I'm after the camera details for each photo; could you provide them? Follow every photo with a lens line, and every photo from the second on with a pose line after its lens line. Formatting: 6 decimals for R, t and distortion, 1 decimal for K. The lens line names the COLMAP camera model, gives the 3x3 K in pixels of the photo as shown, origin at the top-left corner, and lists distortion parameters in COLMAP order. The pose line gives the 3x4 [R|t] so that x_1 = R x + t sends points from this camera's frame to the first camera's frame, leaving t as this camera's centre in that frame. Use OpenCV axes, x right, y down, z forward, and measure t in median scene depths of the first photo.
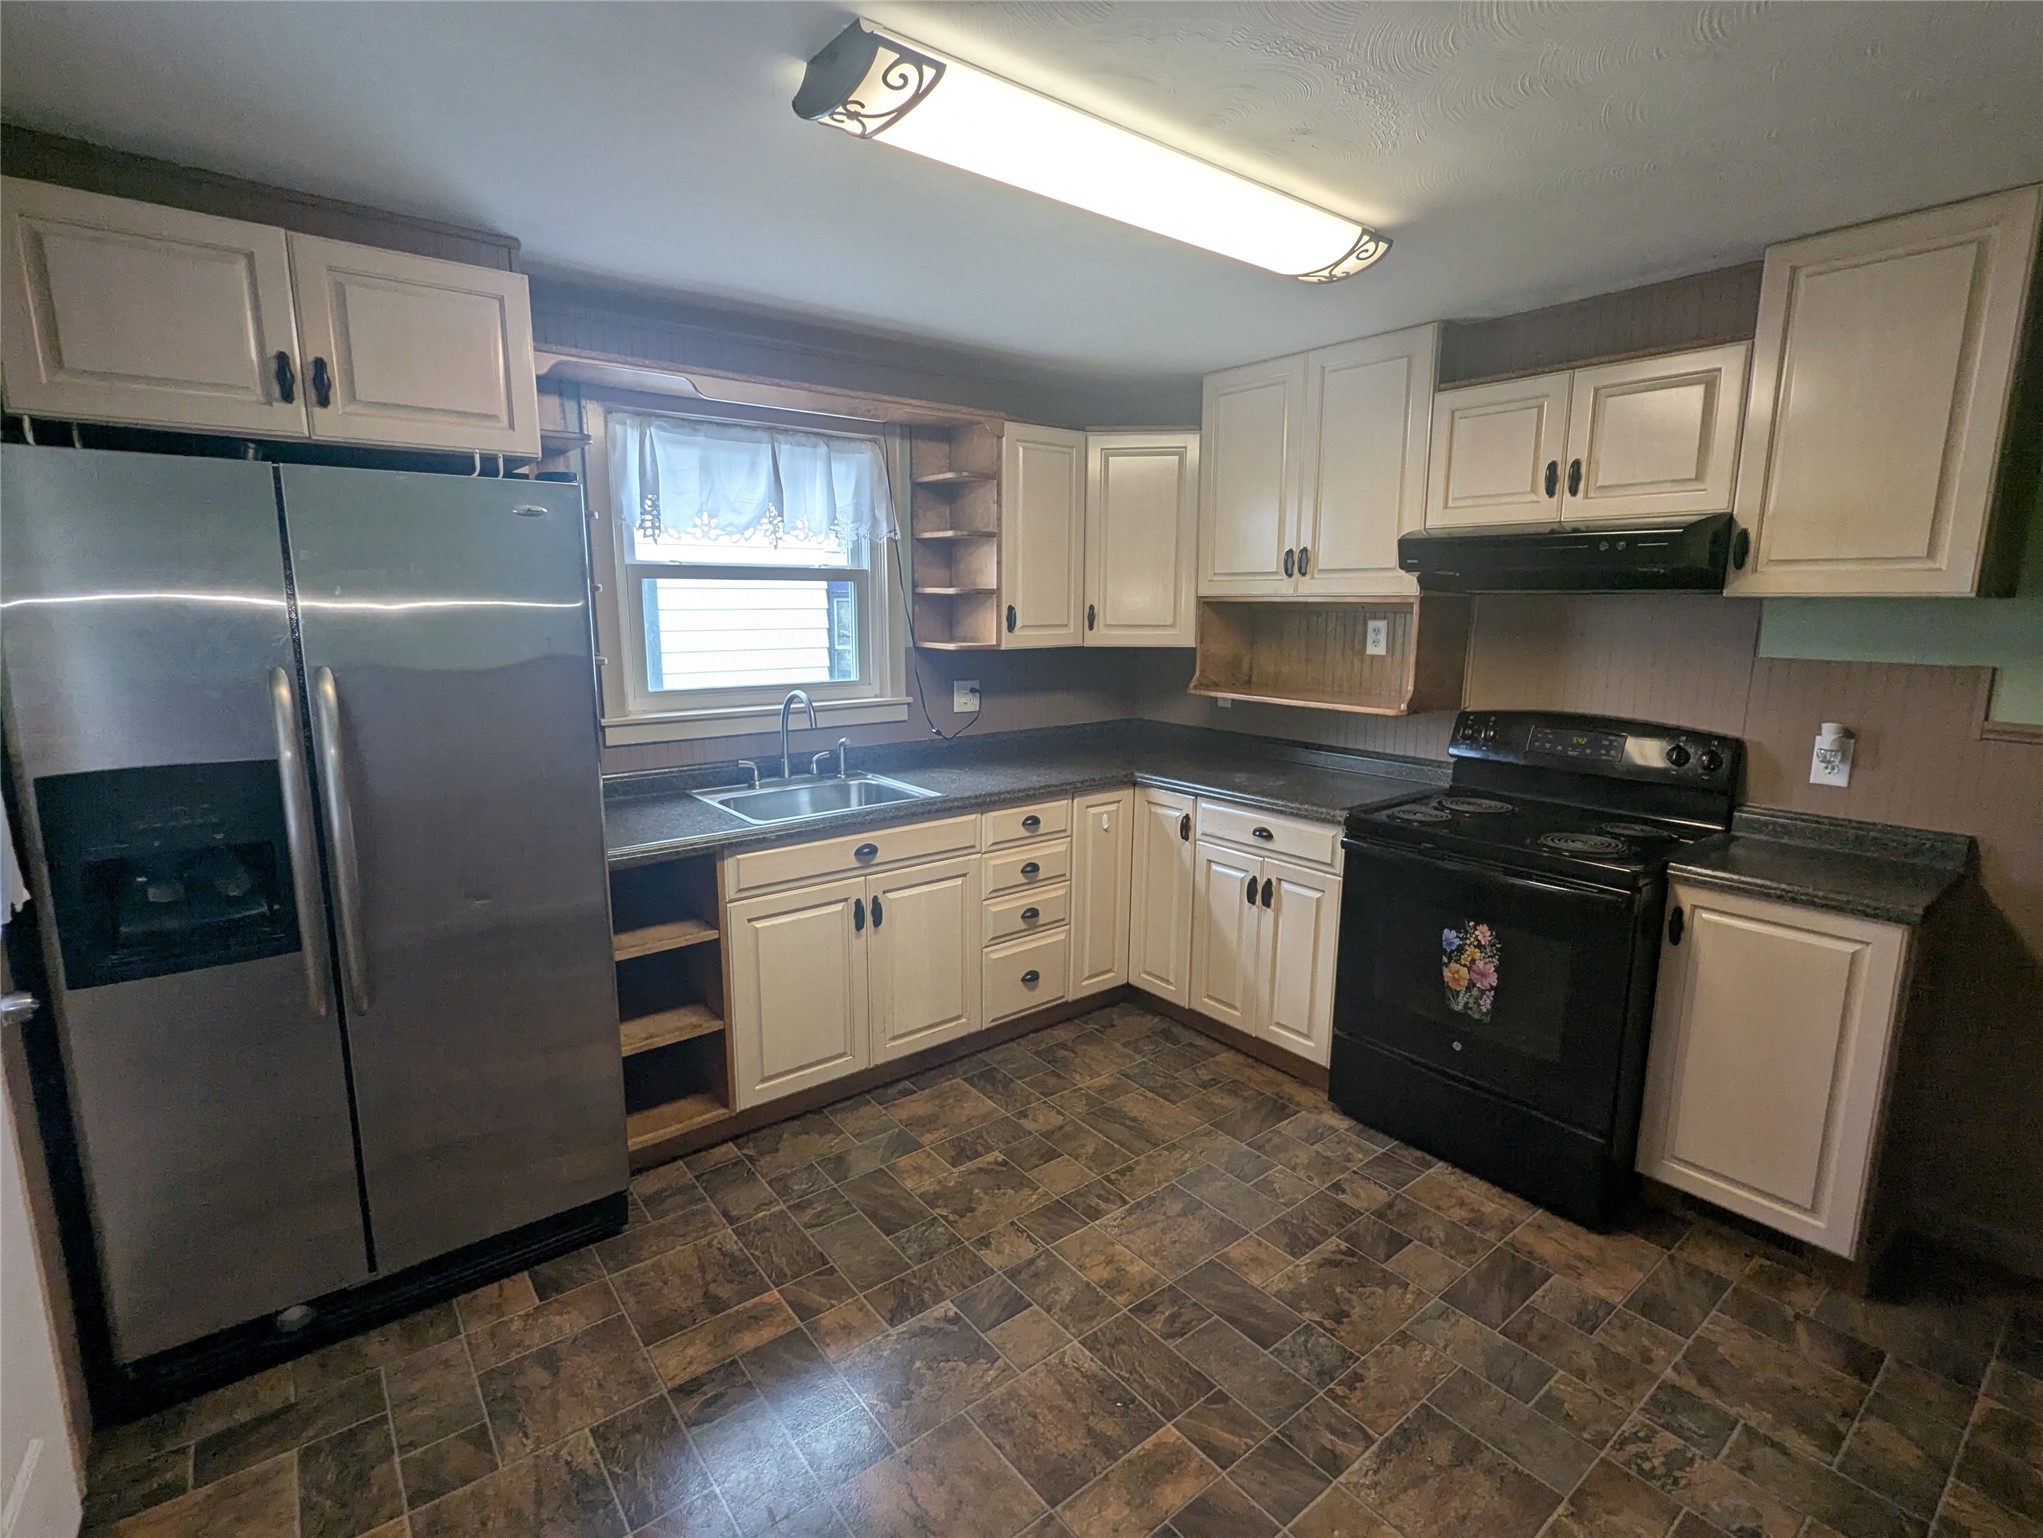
lens RADIAL K [[972.8, 0, 1024.7], [0, 972.8, 766.6], [0, 0, 1]] dist [-0.004251, 0.002920]
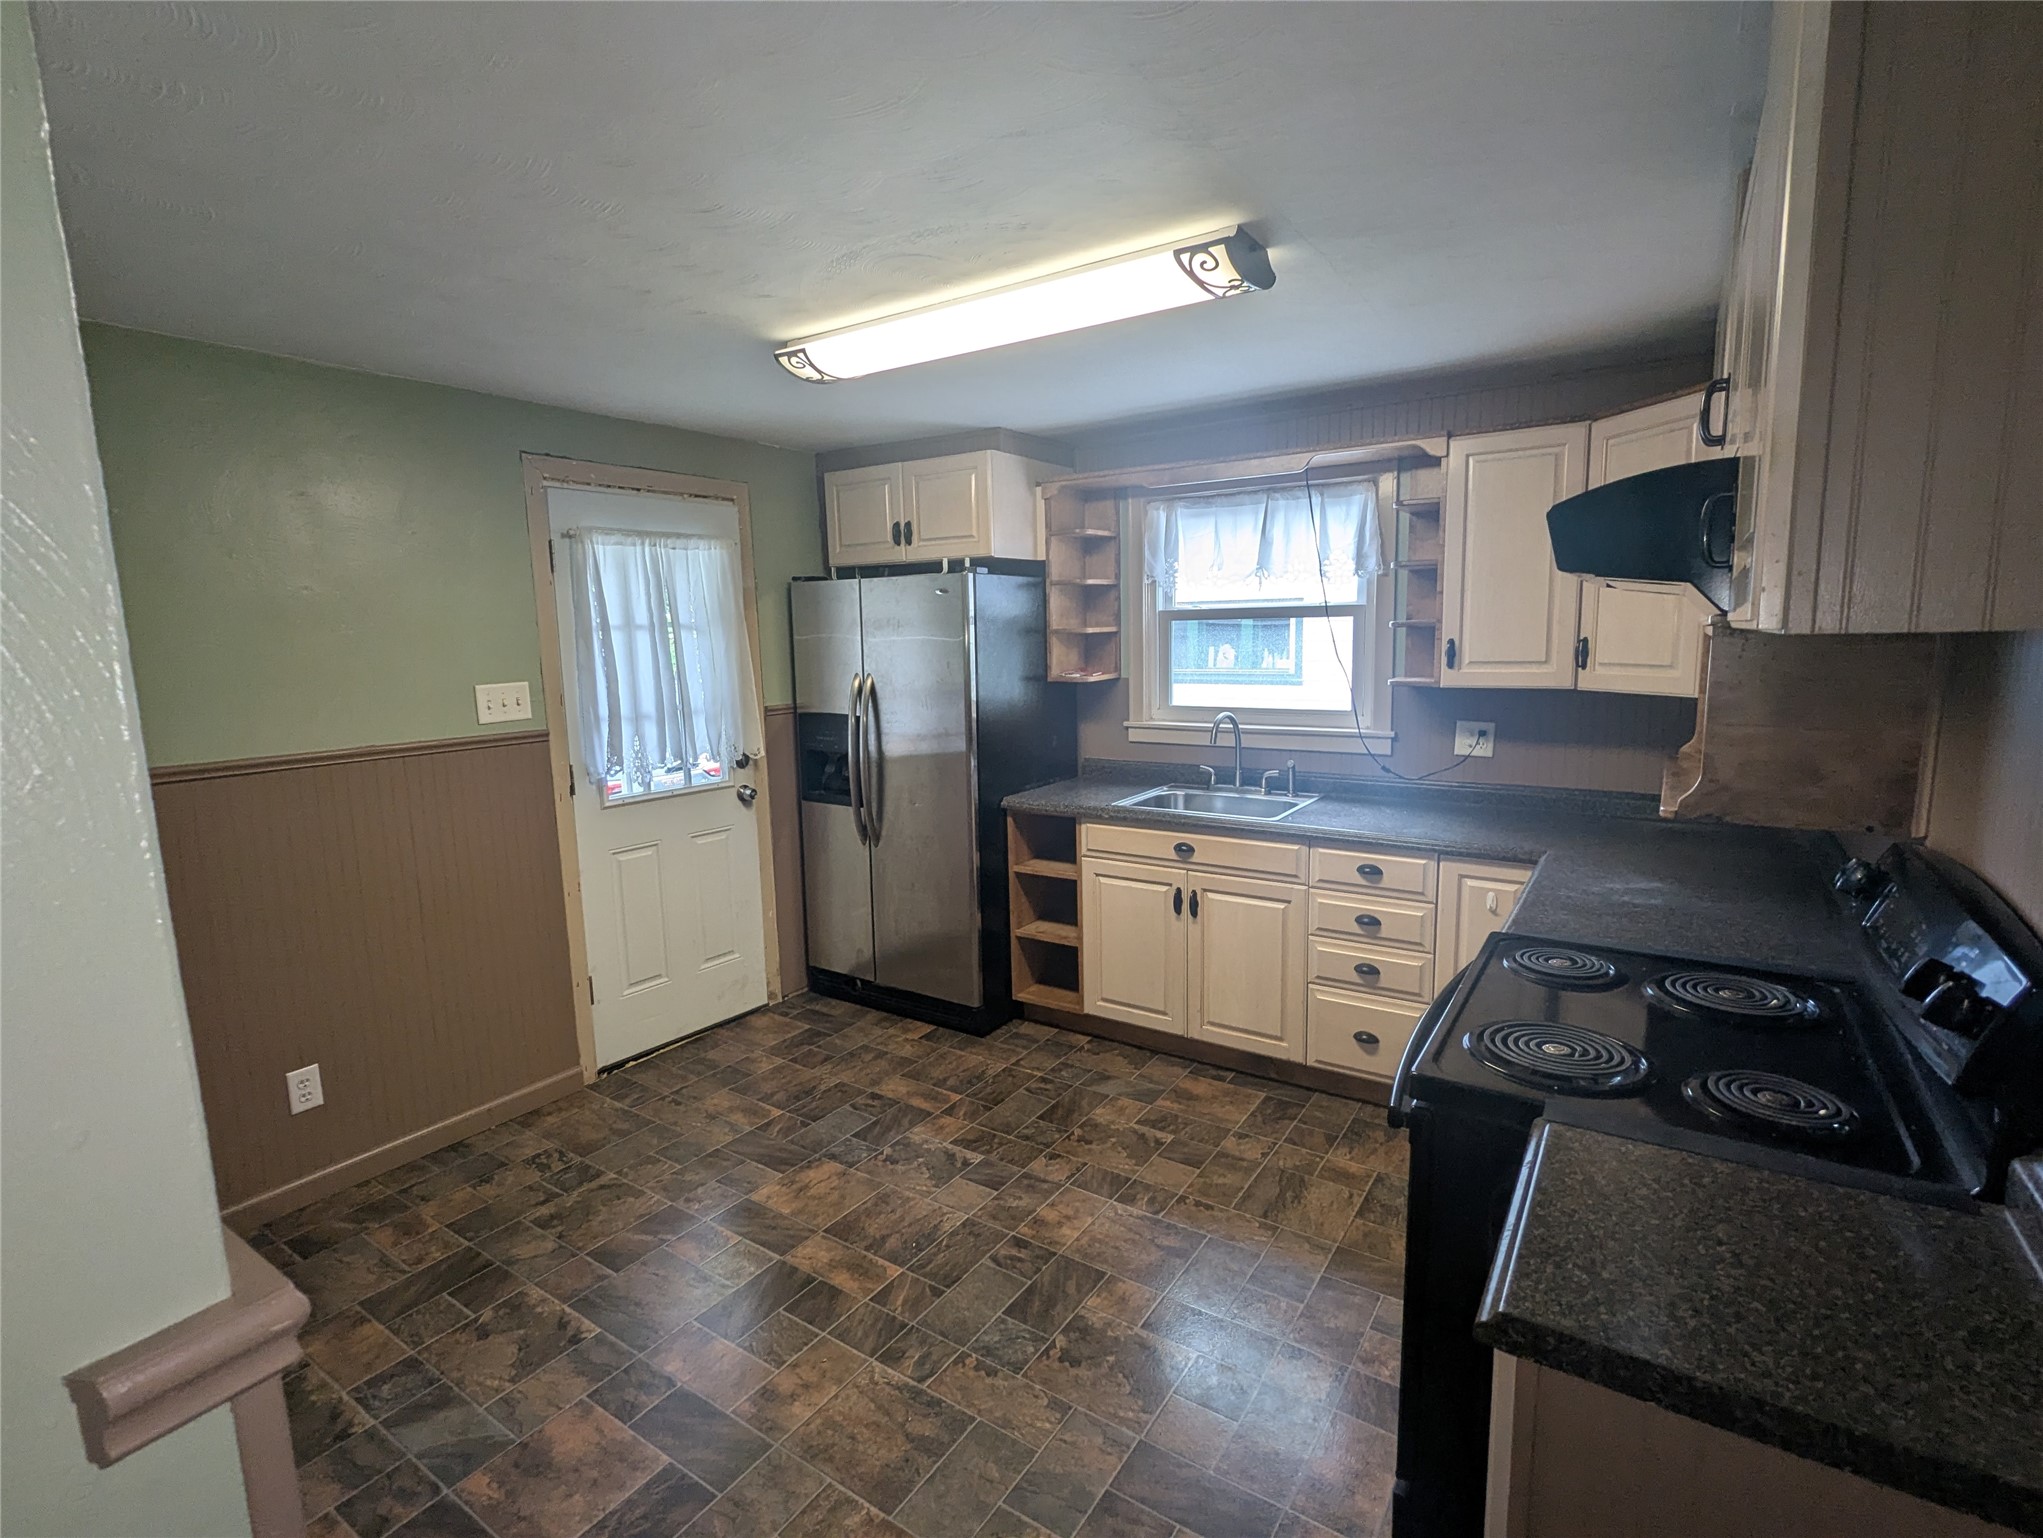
lens RADIAL K [[972.8, 0, 1024.7], [0, 972.8, 766.6], [0, 0, 1]] dist [-0.004251, 0.002920]
pose [[0.305181, 0.121865, -0.944465, 0.869288], [-0.145041, 0.986155, 0.080378, -0.077224], [0.941184, 0.112456, 0.318632, 0.424858]]
